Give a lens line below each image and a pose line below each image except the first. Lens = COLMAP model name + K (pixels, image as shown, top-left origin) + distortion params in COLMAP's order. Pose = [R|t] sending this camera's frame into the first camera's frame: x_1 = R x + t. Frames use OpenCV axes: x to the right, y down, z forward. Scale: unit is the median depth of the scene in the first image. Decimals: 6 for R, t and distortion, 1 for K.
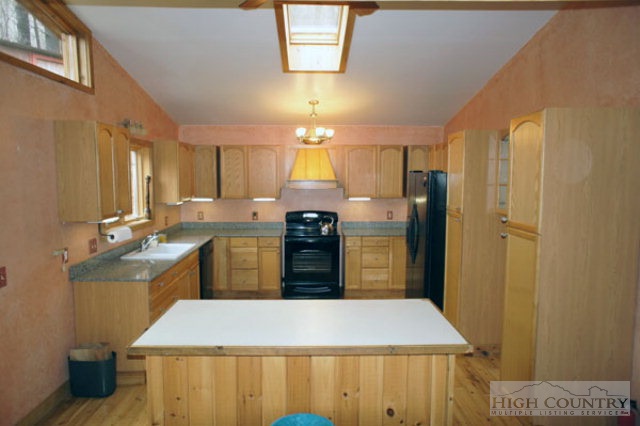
lens RADIAL K [[434.1, 0, 320.0], [0, 434.1, 213.0], [0, 0, 1]] dist [-0.045556, 0.074616]
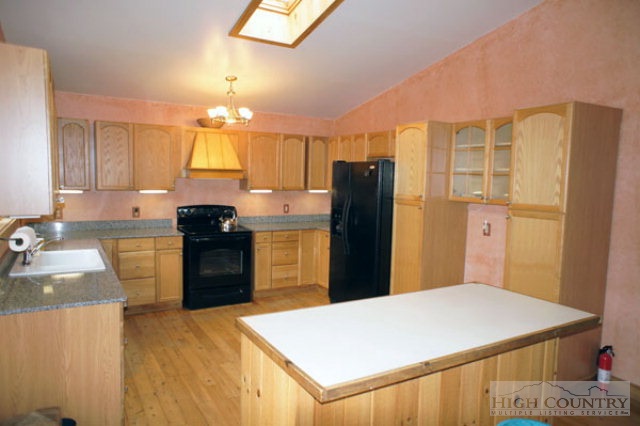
lens RADIAL K [[434.1, 0, 320.0], [0, 434.1, 213.0], [0, 0, 1]] dist [-0.045556, 0.074616]
pose [[0.875155, -0.021773, 0.483353, -0.254118], [0.021945, 0.999745, 0.005301, 0.012173], [-0.483345, 0.005968, 0.875410, 0.140169]]
